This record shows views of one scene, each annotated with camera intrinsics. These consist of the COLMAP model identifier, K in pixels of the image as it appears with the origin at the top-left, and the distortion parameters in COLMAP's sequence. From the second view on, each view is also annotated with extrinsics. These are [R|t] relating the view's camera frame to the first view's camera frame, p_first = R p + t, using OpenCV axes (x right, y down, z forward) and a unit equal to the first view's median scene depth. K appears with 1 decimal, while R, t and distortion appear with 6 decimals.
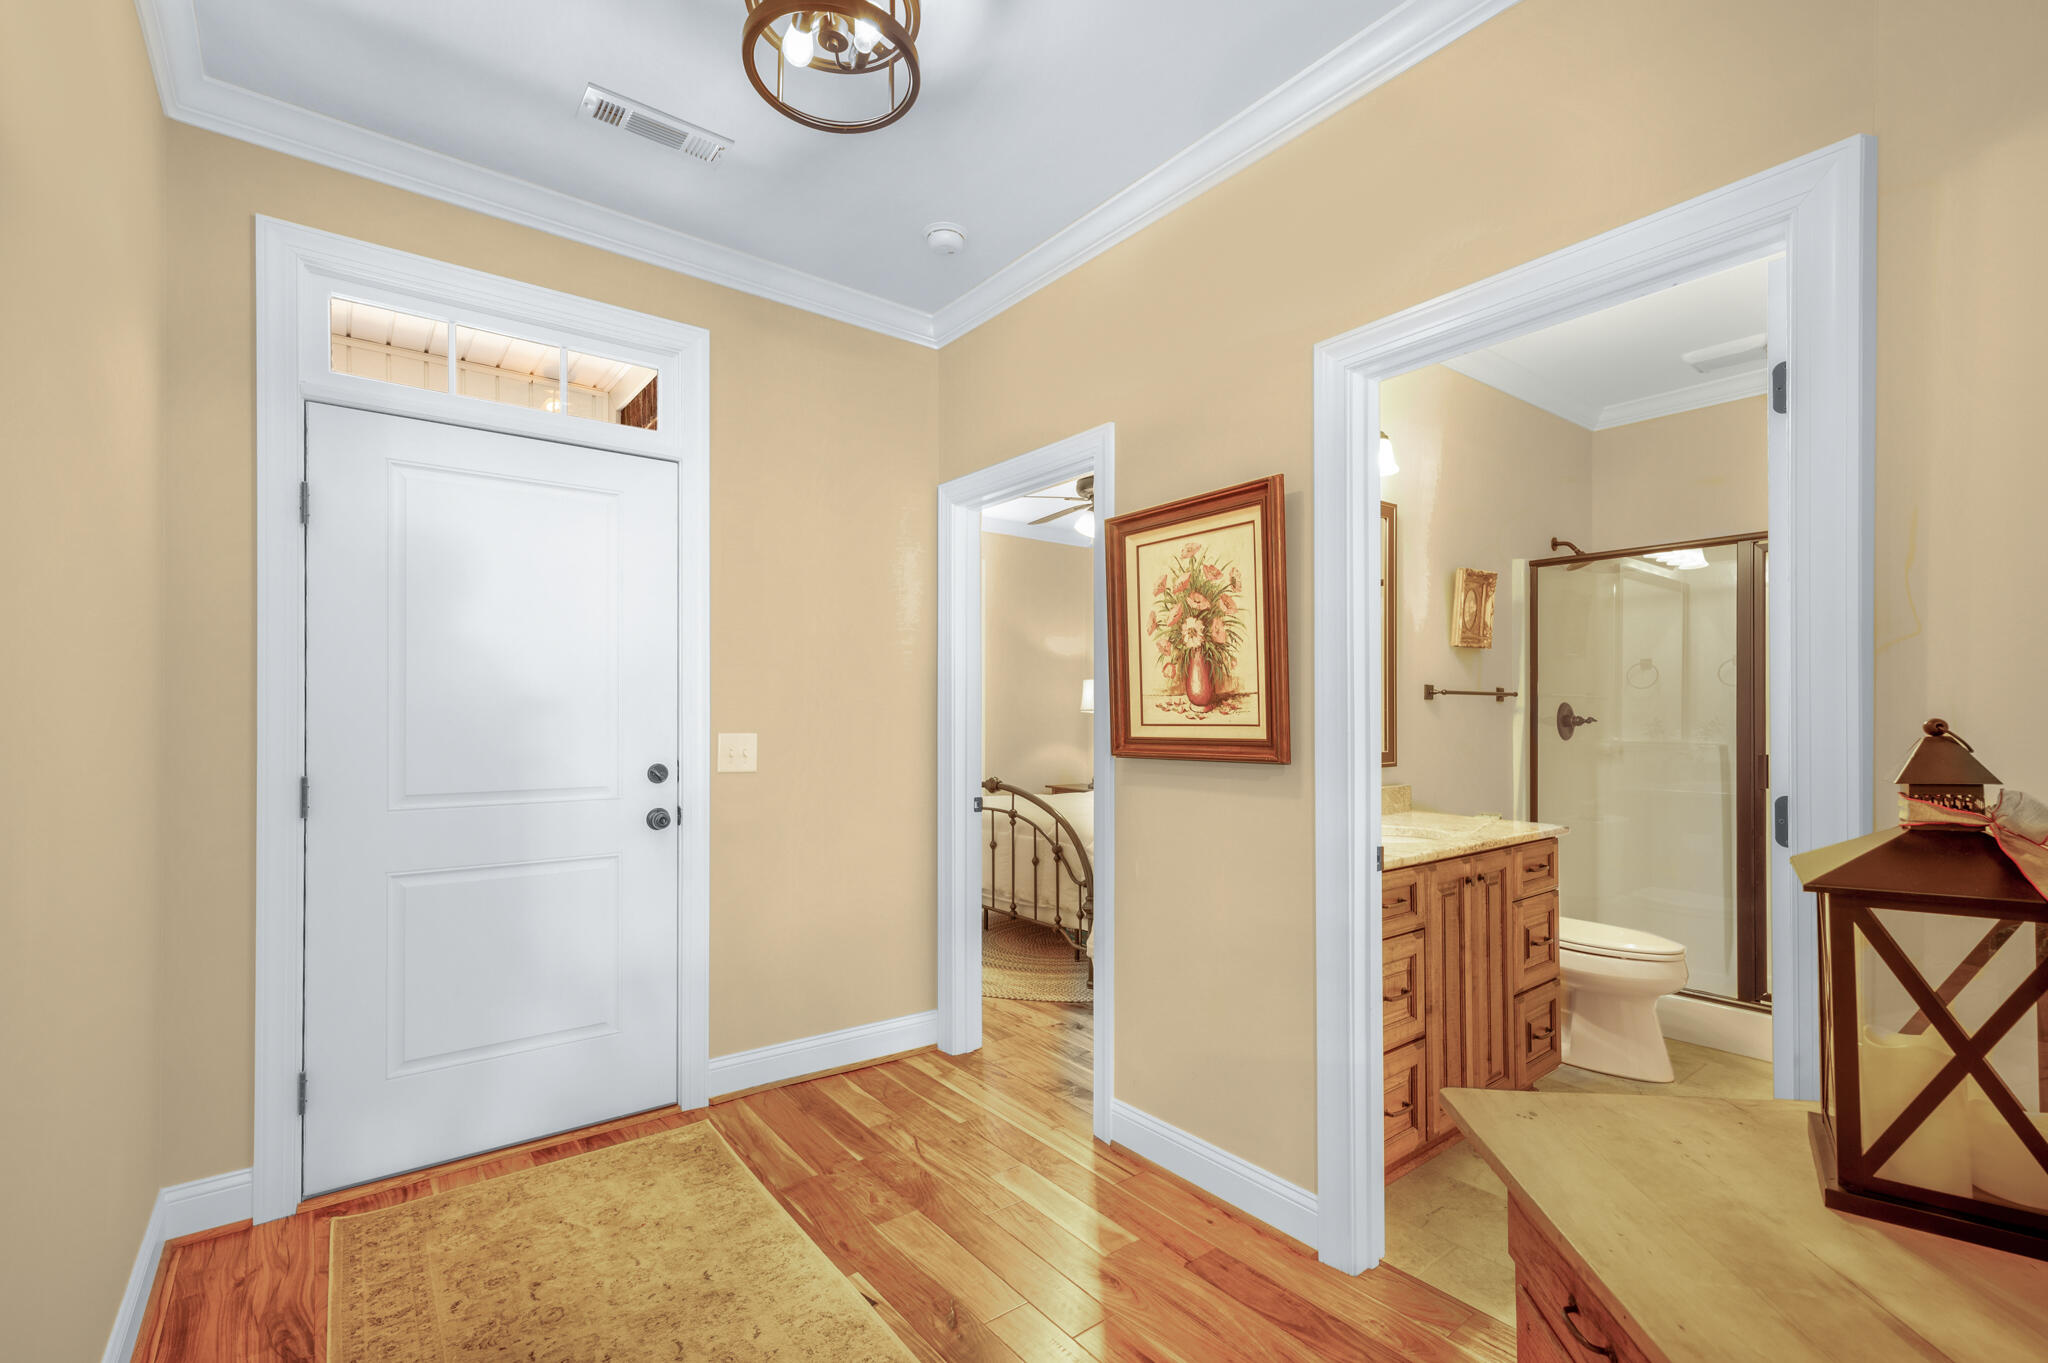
lens RADIAL K [[906.5, 0, 1024.2], [0, 906.5, 708.9], [0, 0, 1]] dist [0.014116, 0.000352]
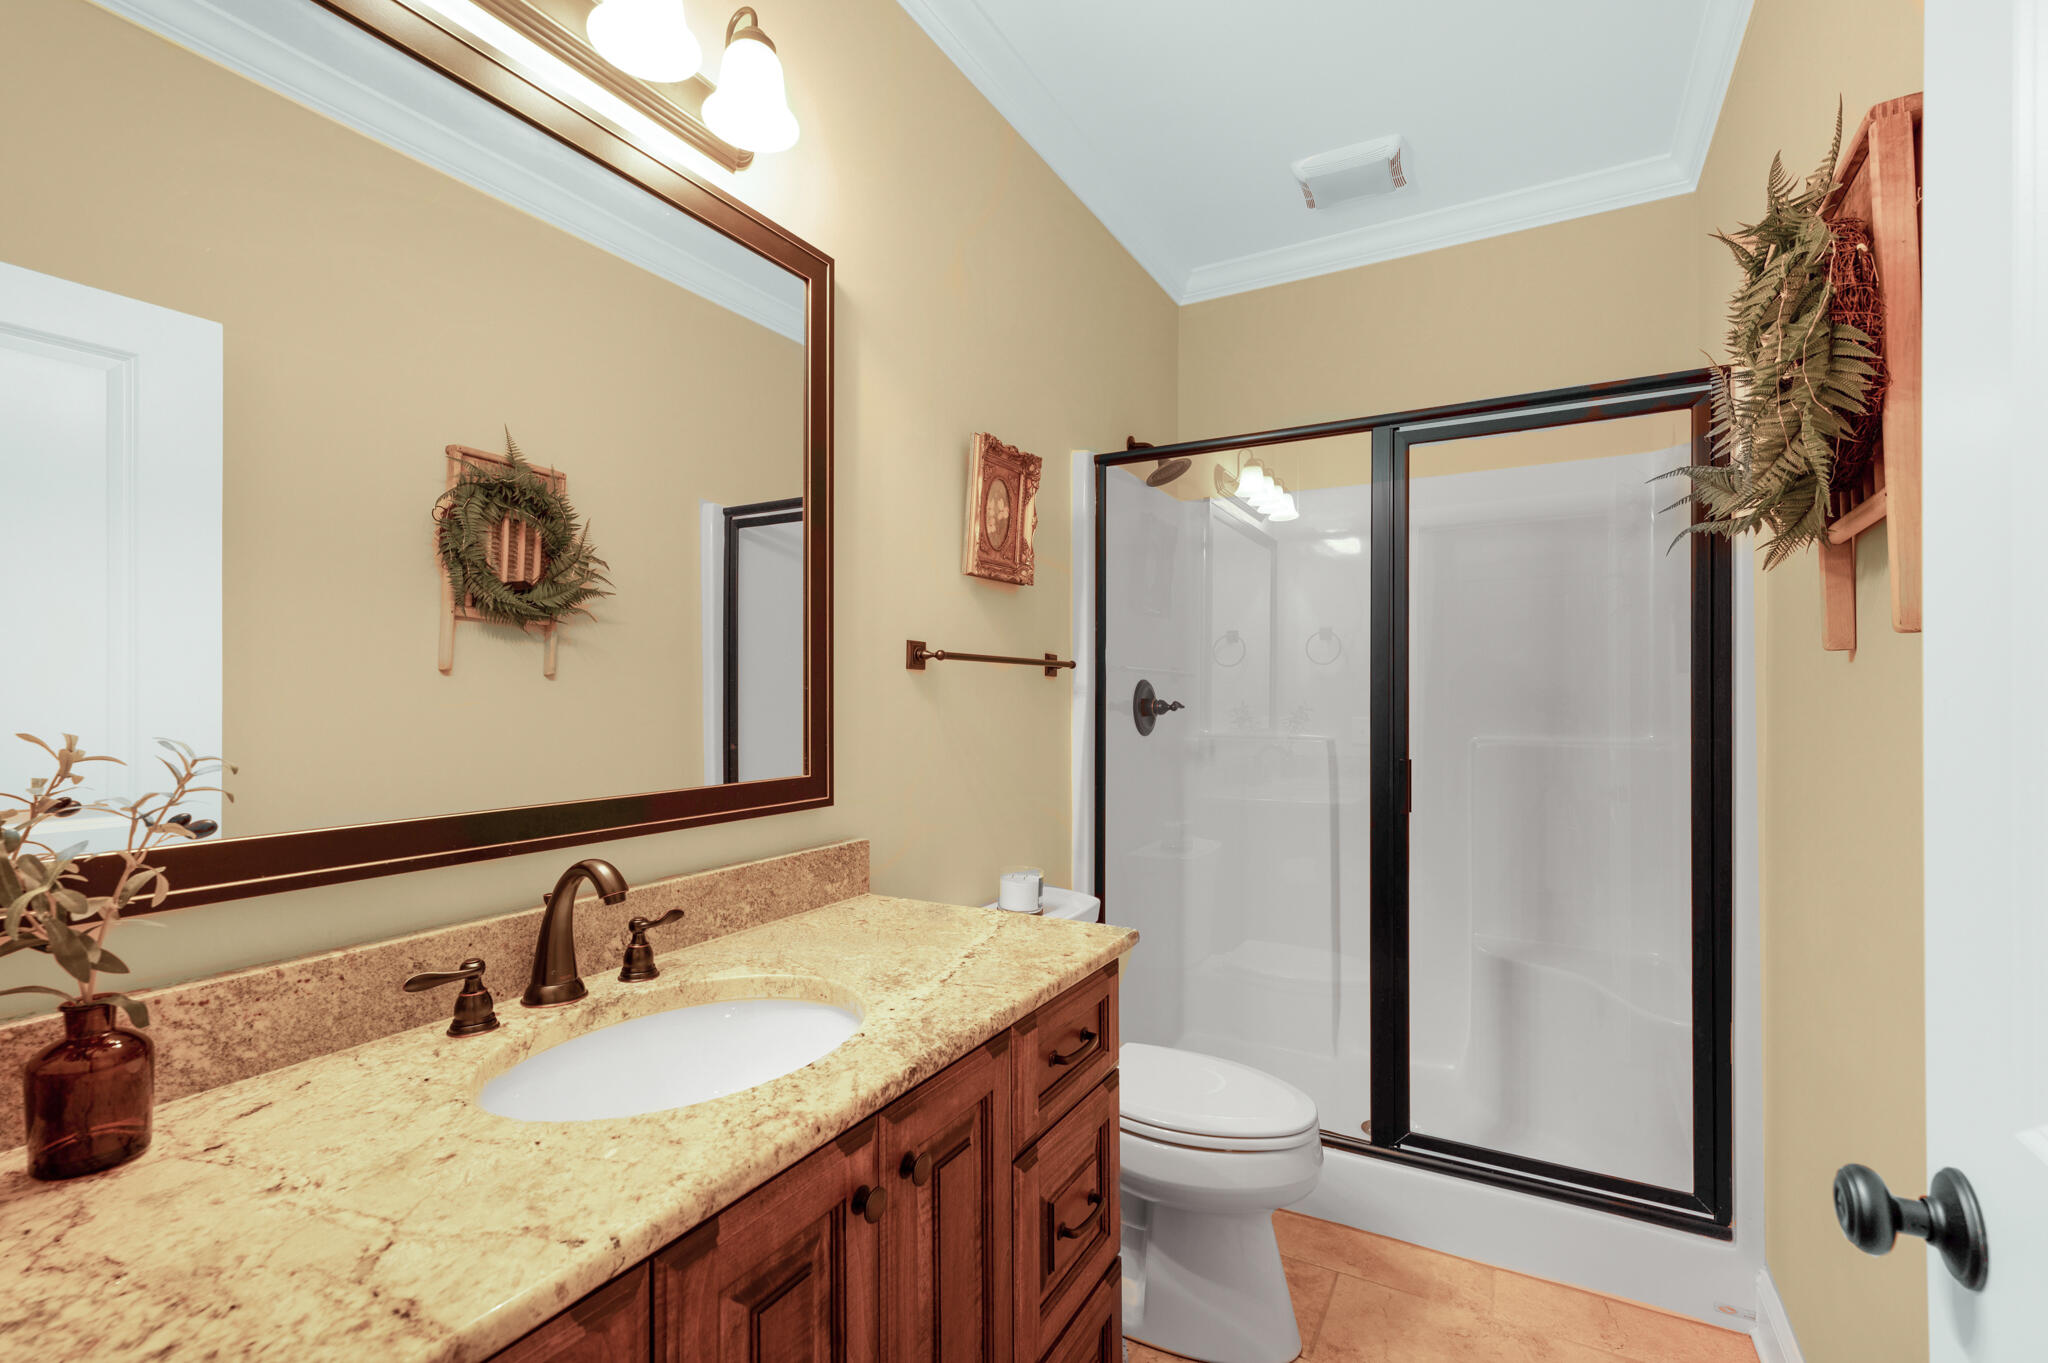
lens RADIAL K [[906.5, 0, 1028.1], [0, 906.5, 686.3], [0, 0, 1]] dist [0.014116, 0.000352]
pose [[0.922773, 0.004969, 0.385312, 0.286935], [-0.002337, 0.999971, -0.007298, 0.003342], [-0.385336, 0.005834, 0.922758, 0.463885]]
